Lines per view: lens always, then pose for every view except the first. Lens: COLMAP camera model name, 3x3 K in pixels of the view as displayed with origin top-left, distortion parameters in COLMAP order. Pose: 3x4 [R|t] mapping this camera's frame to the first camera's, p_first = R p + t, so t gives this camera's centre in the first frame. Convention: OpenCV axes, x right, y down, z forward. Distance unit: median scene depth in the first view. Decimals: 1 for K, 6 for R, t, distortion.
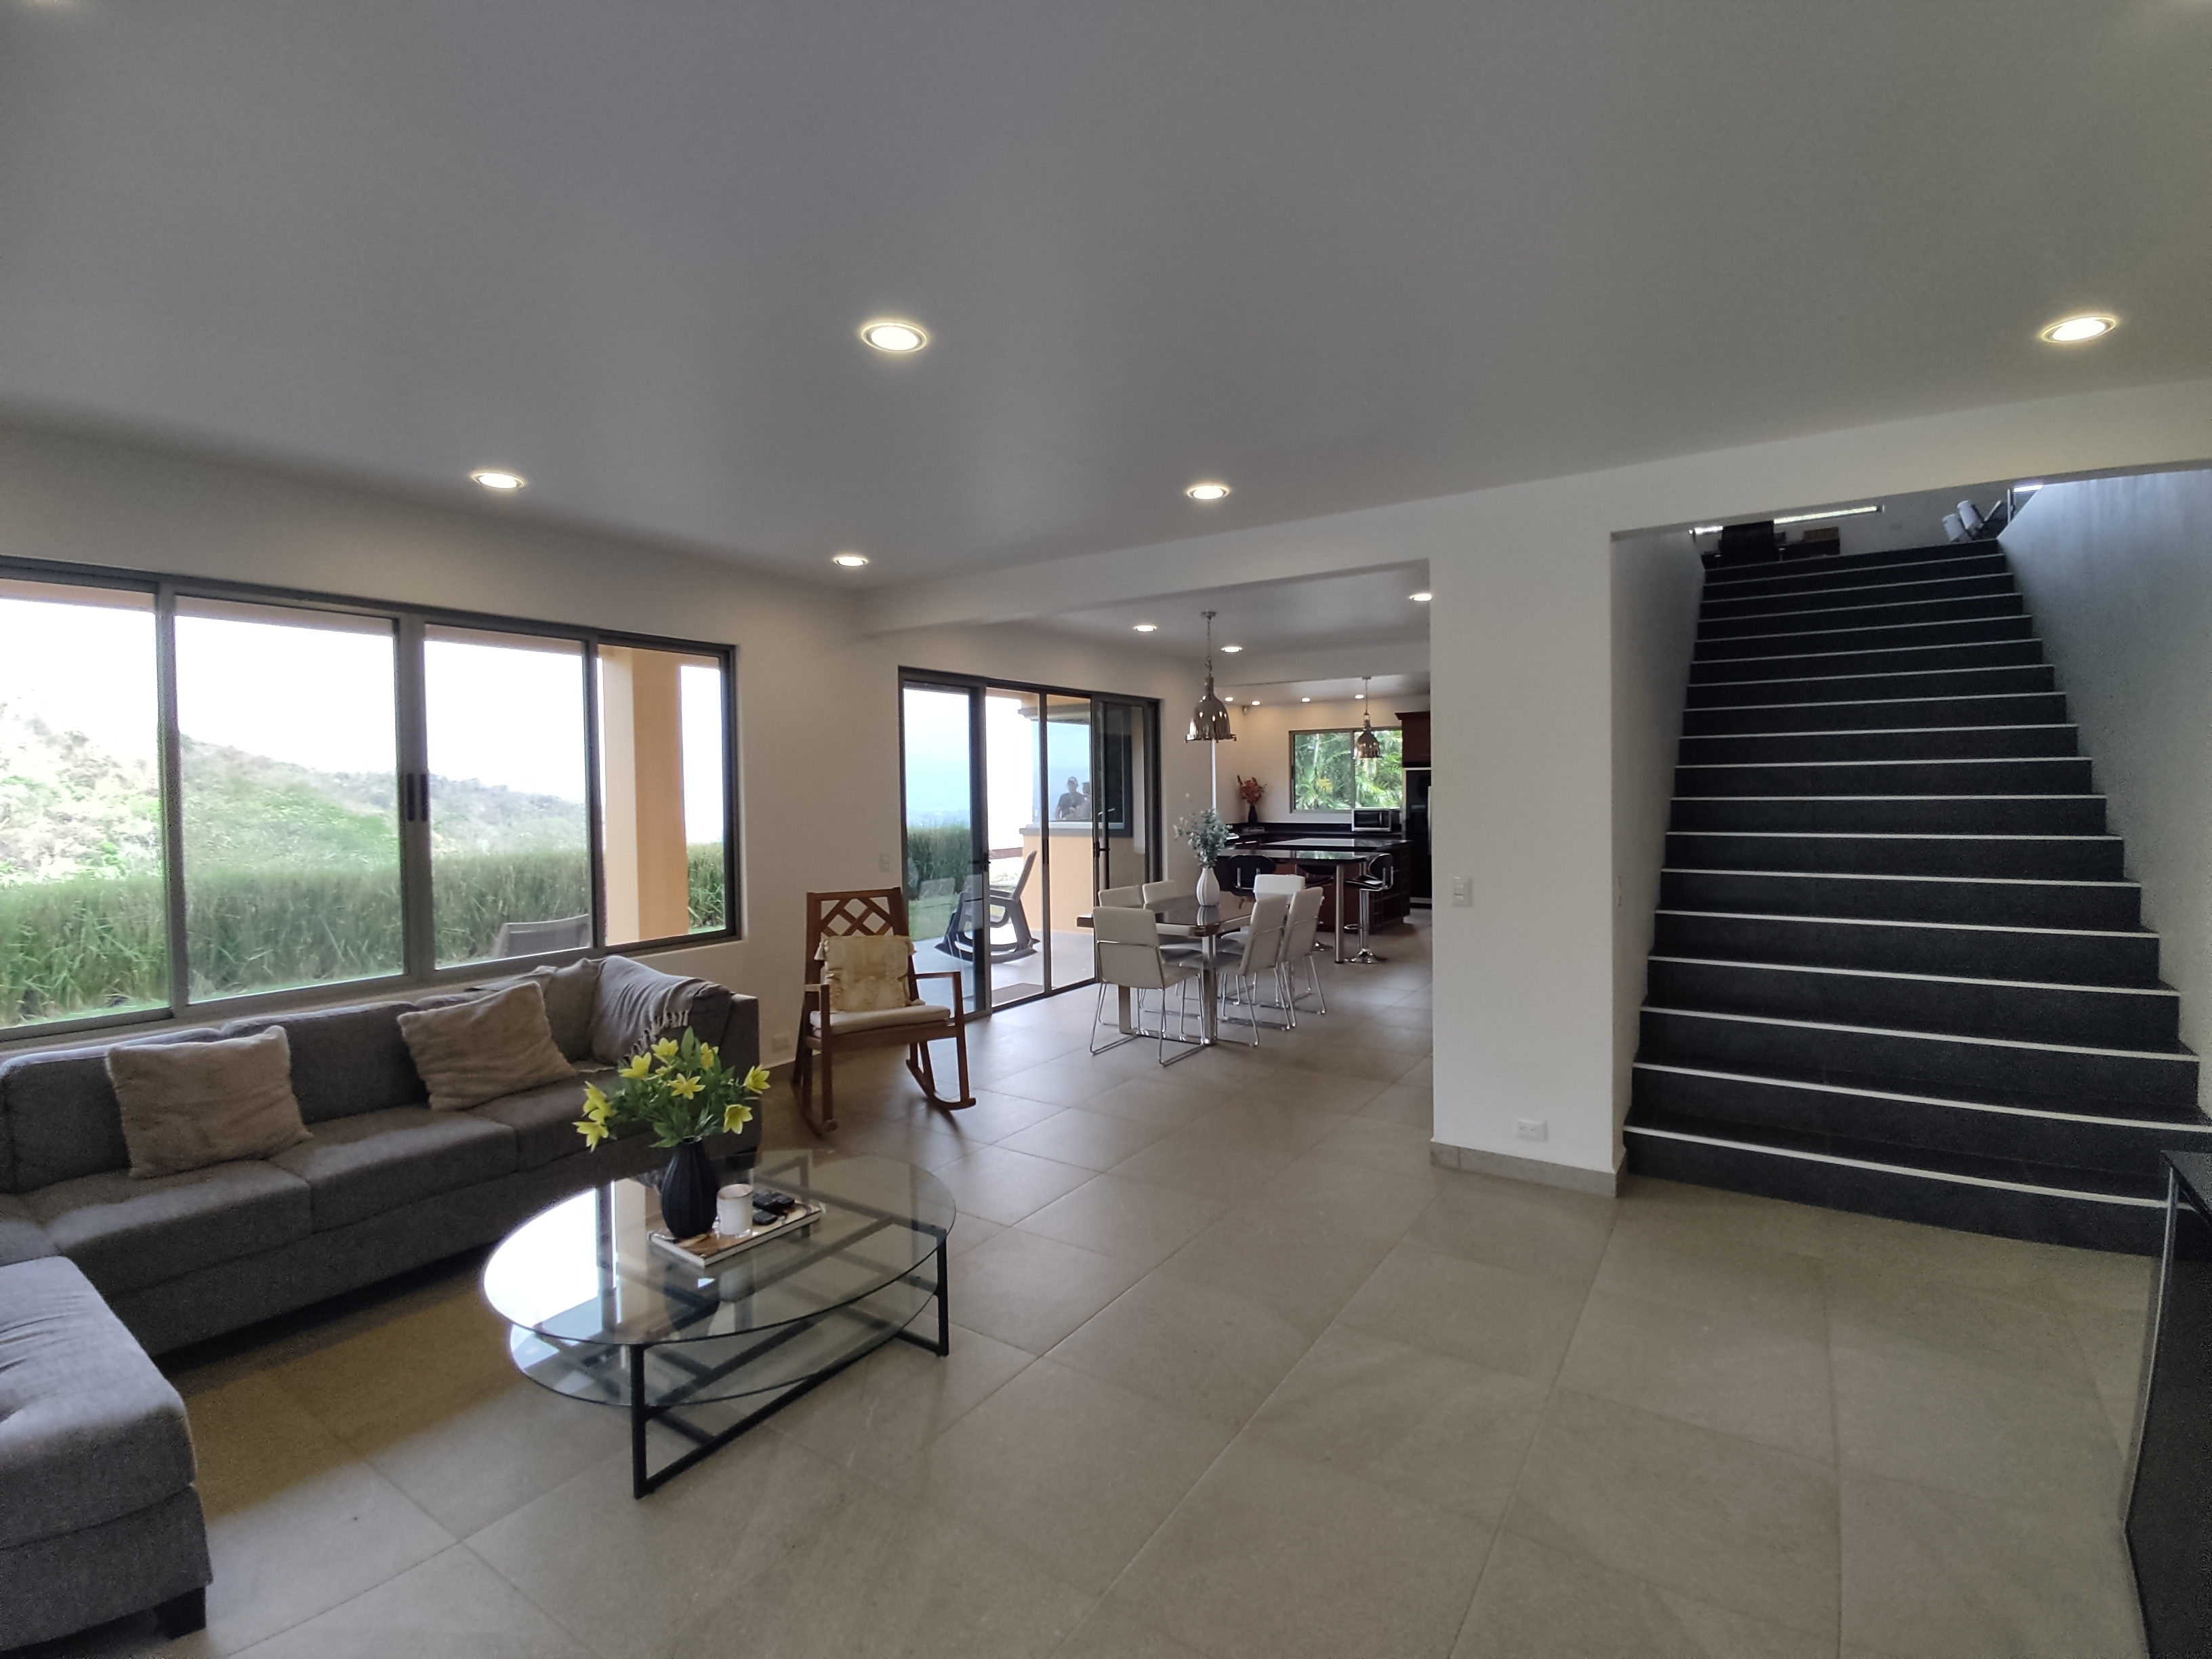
lens RADIAL K [[1039.0, 0, 1116.7], [0, 1039.0, 815.3], [0, 0, 1]] dist [-0.050996, -0.001105]
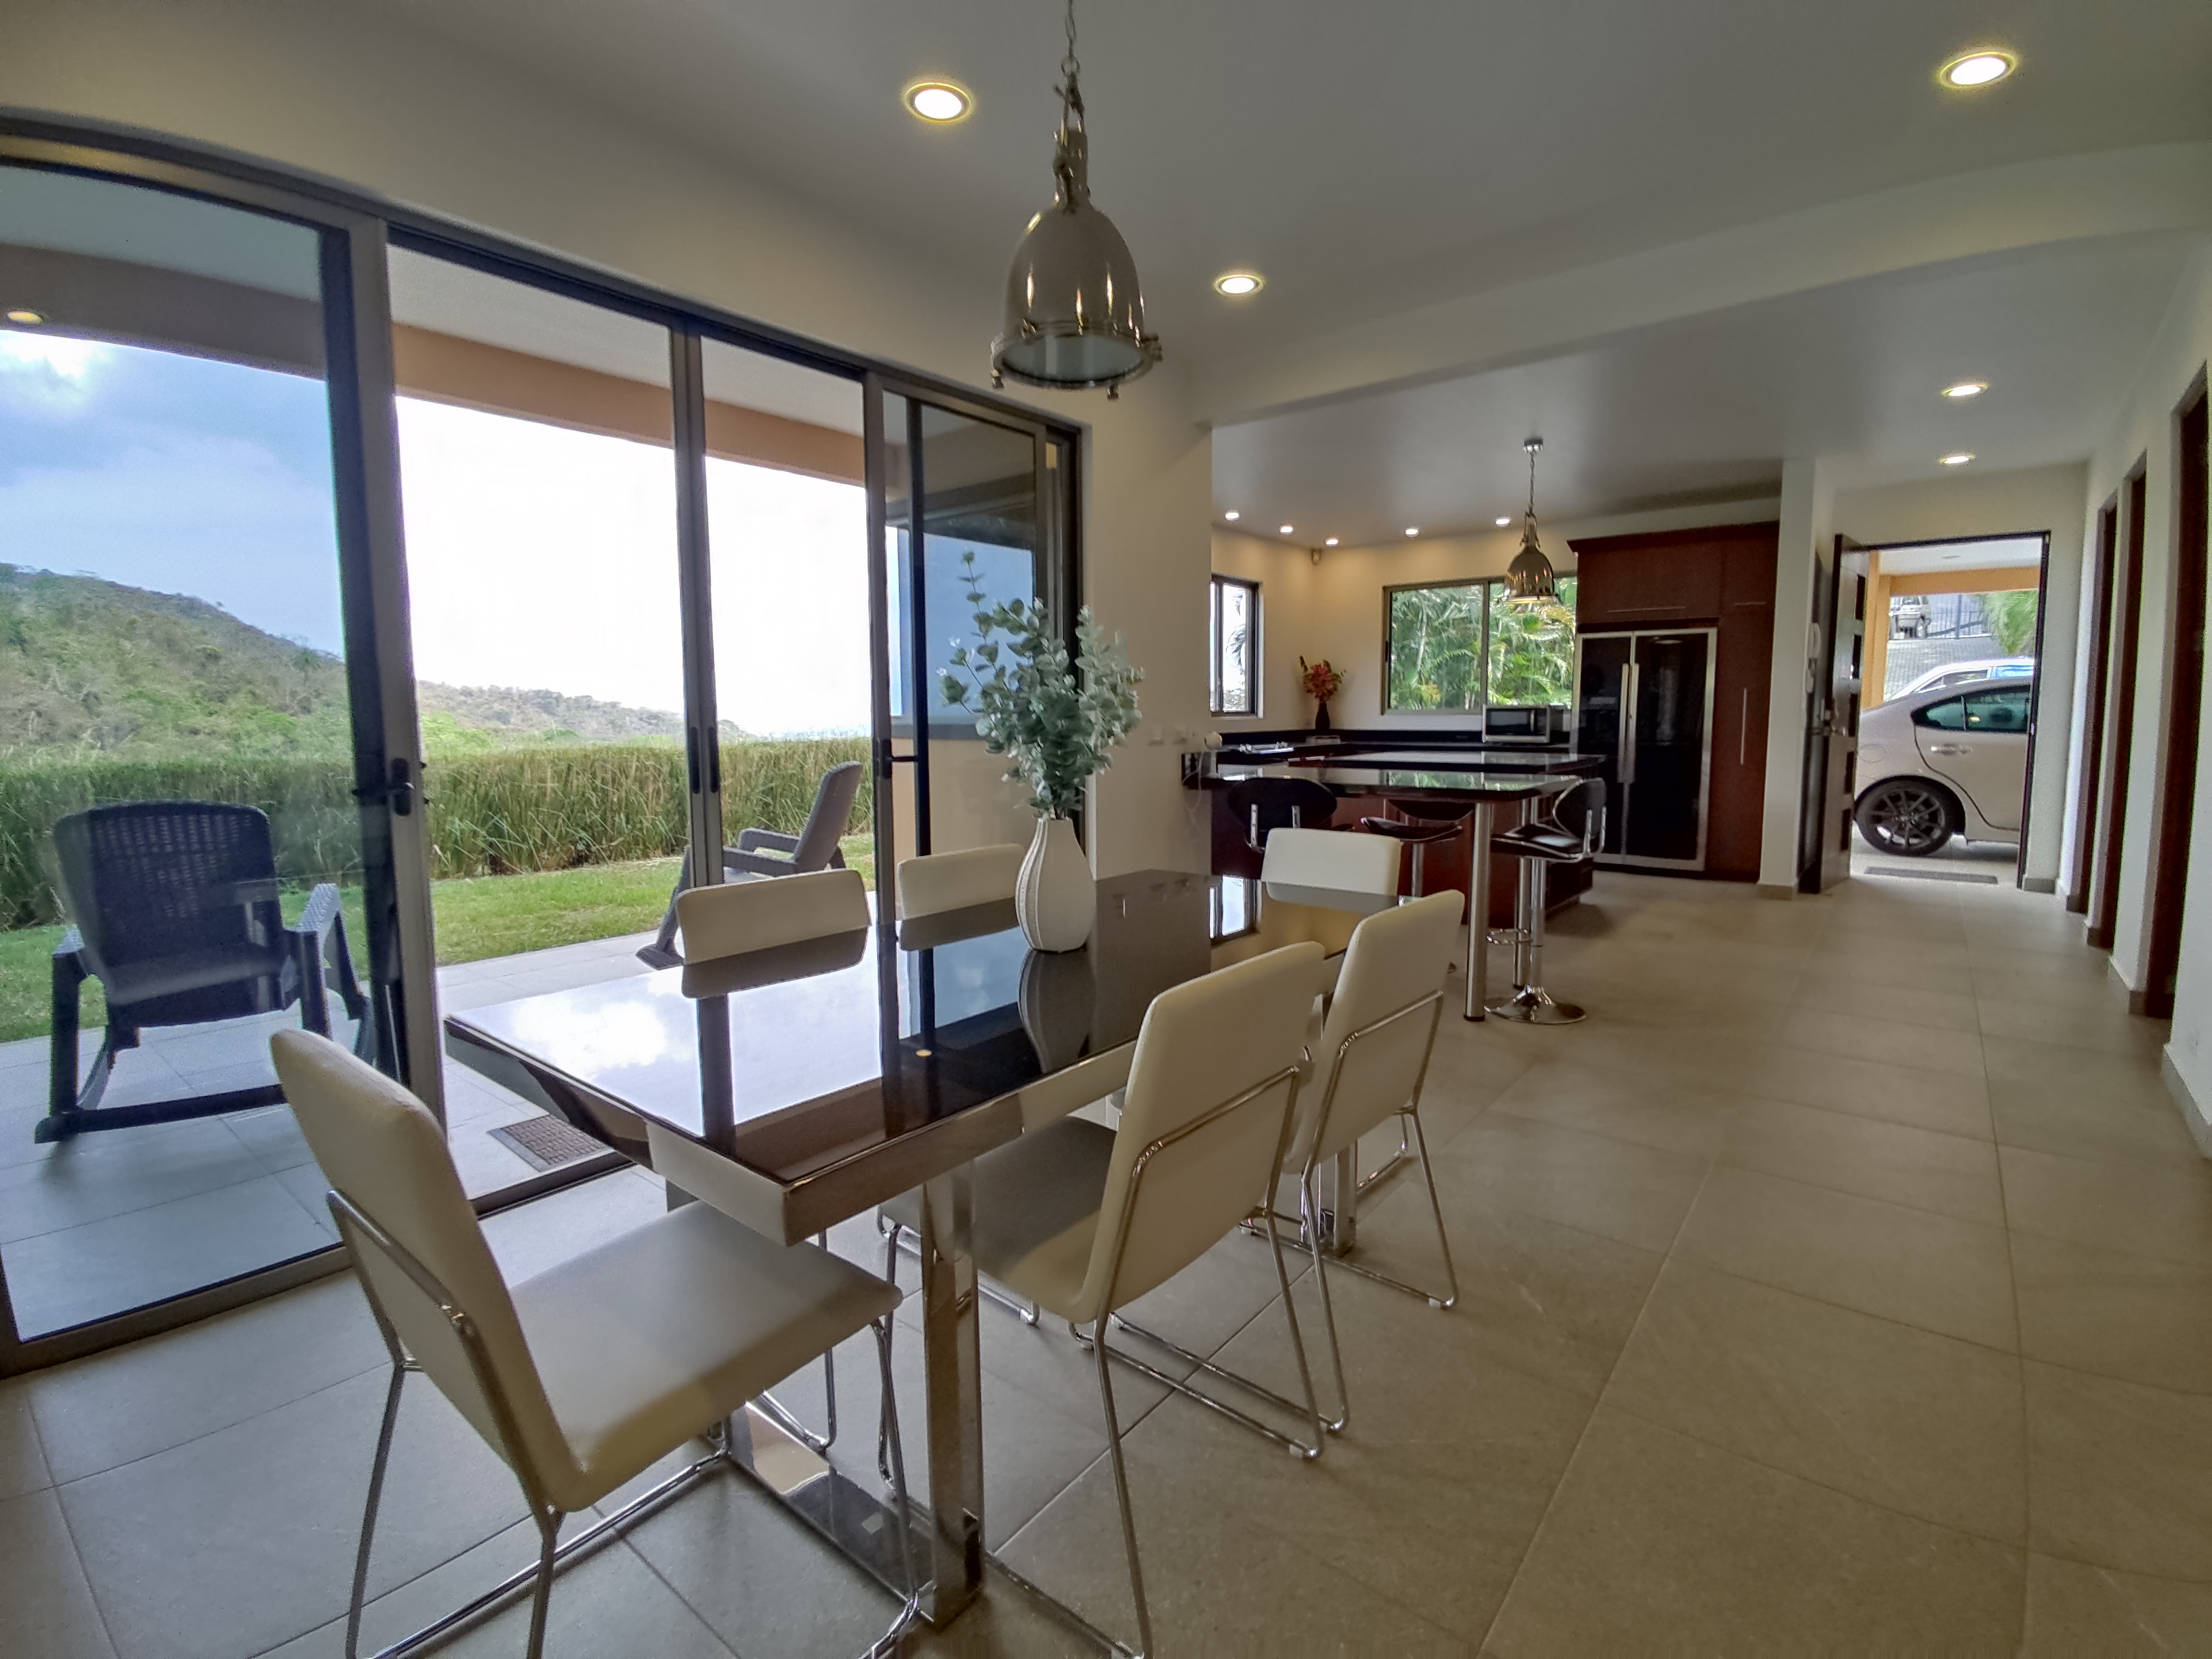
lens RADIAL K [[1017.3, 0, 1111.7], [0, 1017.3, 813.6], [0, 0, 1]] dist [0.002776, -0.017824]
pose [[0.995024, 0.016262, -0.098295, 0.065350], [-0.008927, 0.997174, 0.074600, 0.014124], [0.099230, -0.073351, 0.992357, 0.359131]]
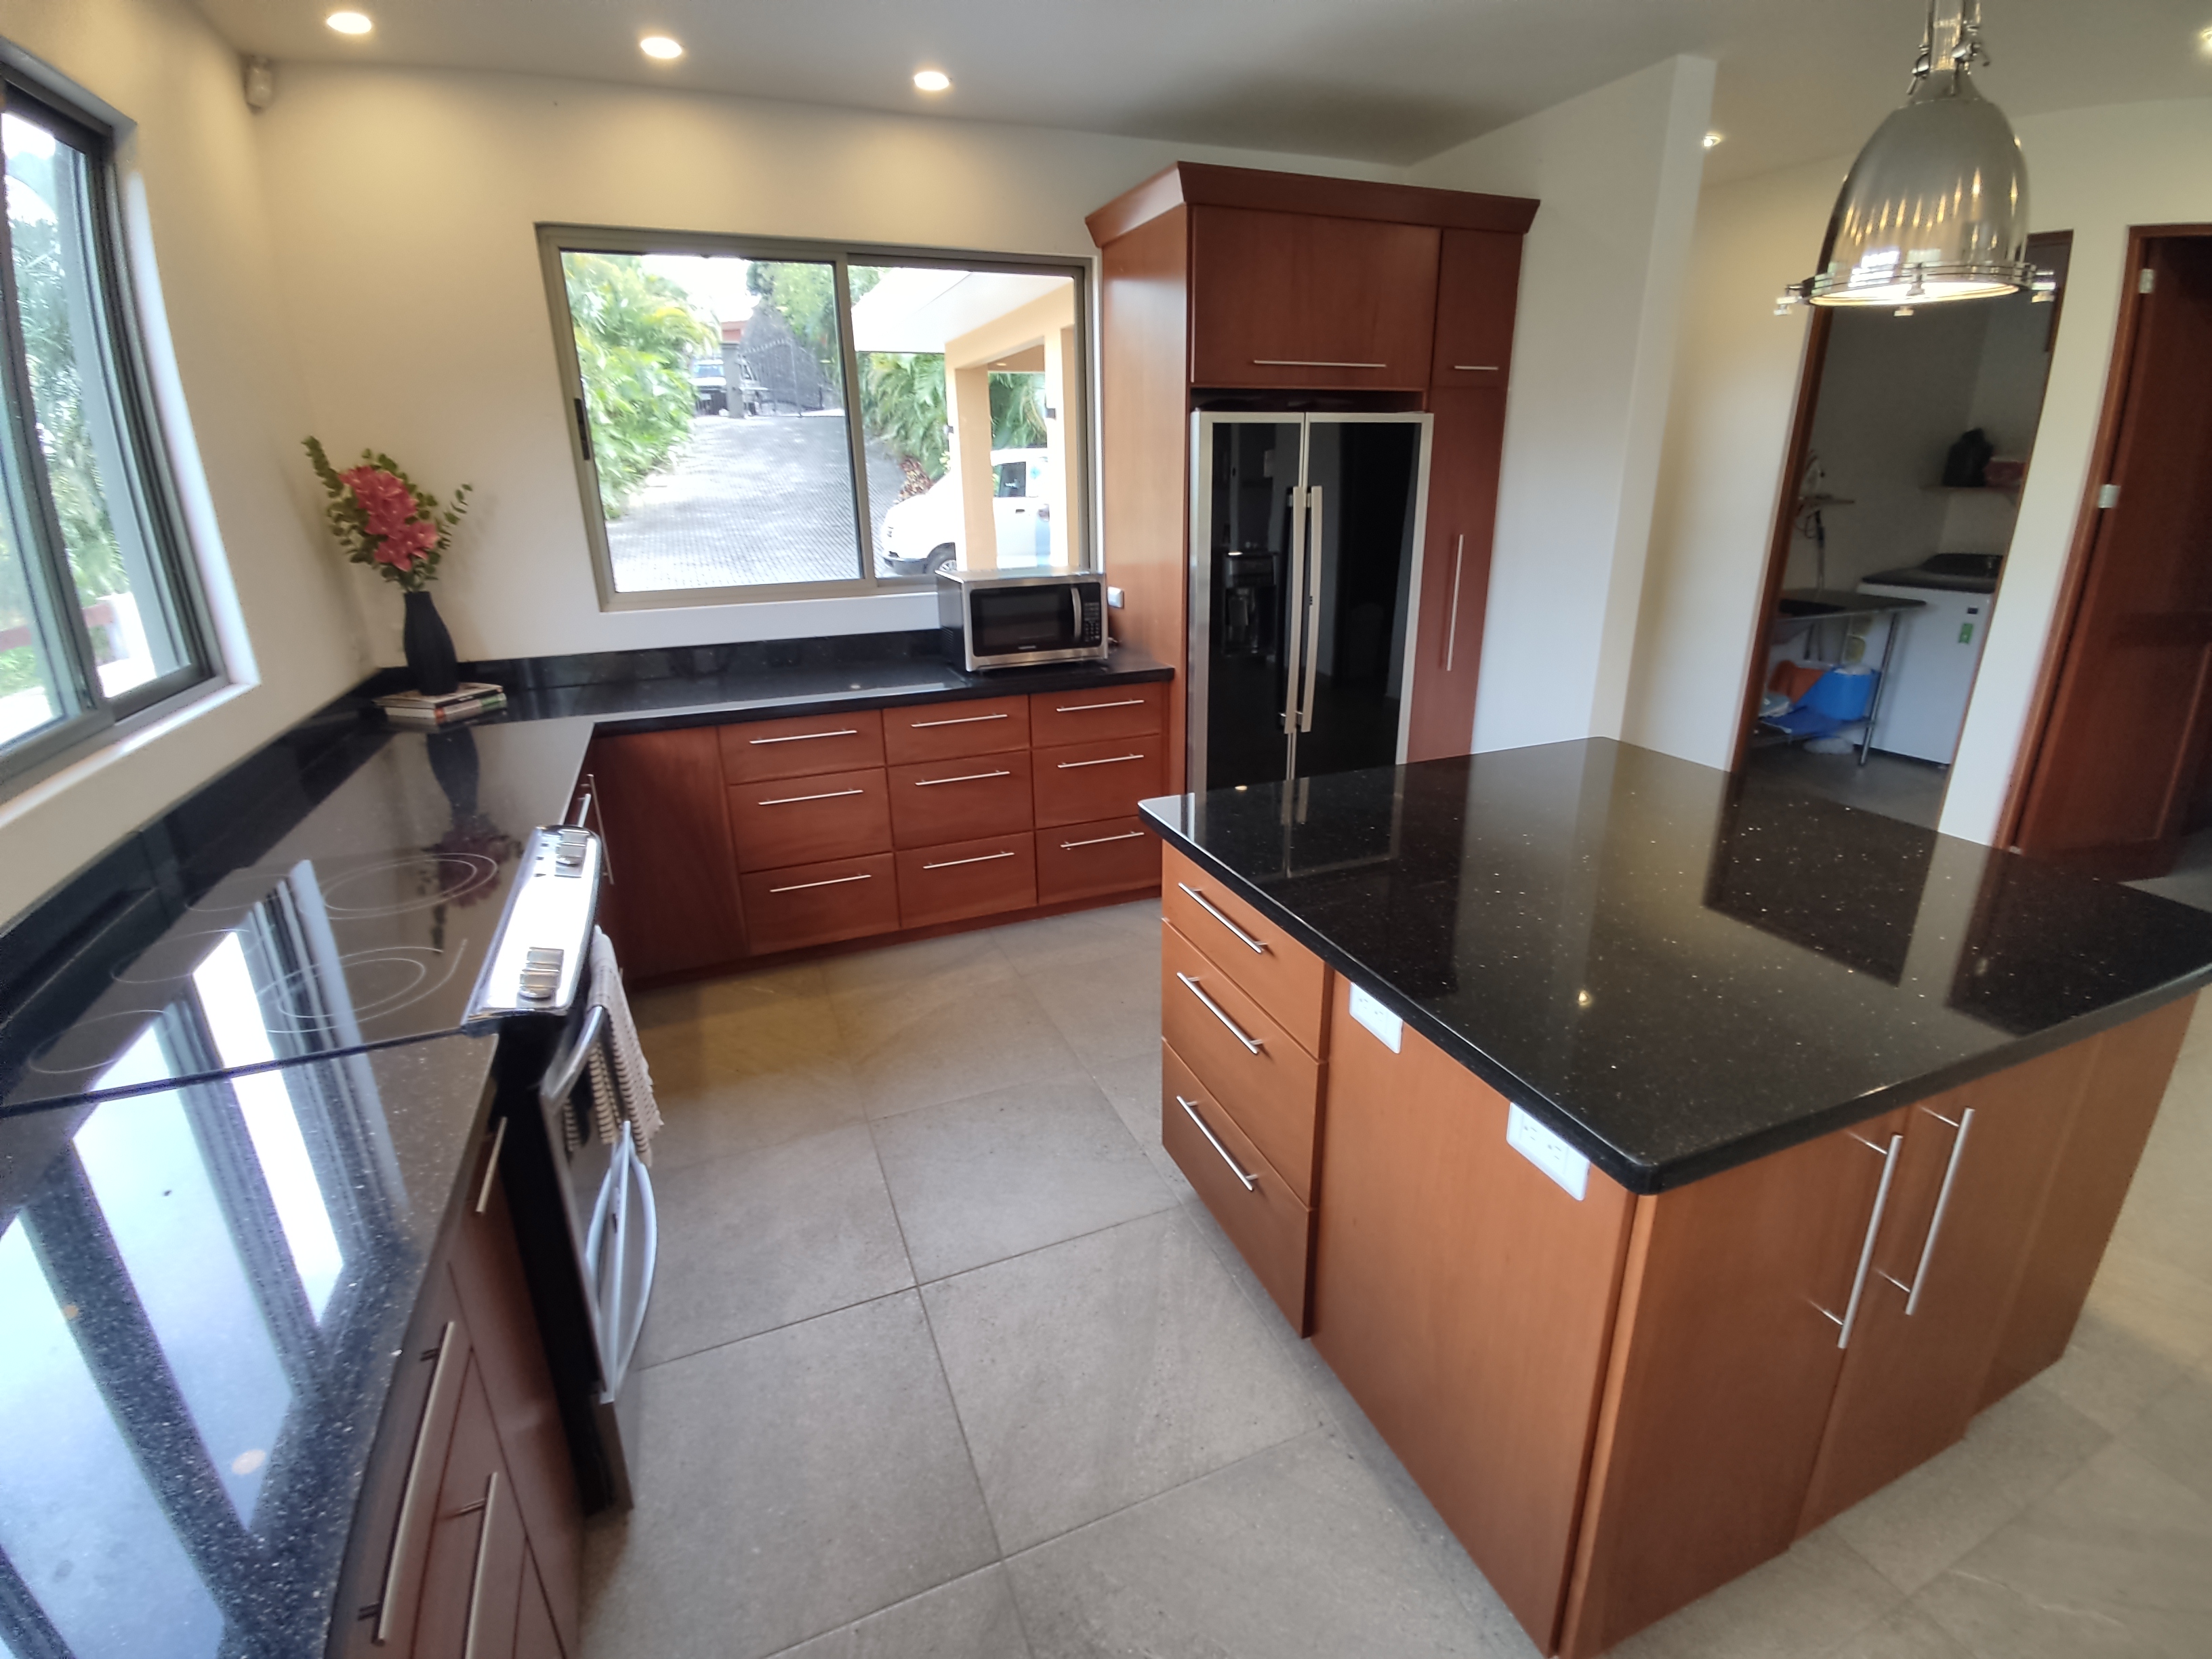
lens RADIAL K [[1001.0, 0, 1118.5], [0, 1001.0, 805.8], [0, 0, 1]] dist [0.001379, -0.022982]
pose [[0.569914, -0.256106, 0.780774, 0.045007], [0.025809, 0.955298, 0.294514, -0.024445], [-0.821299, -0.147697, 0.551048, 0.805154]]
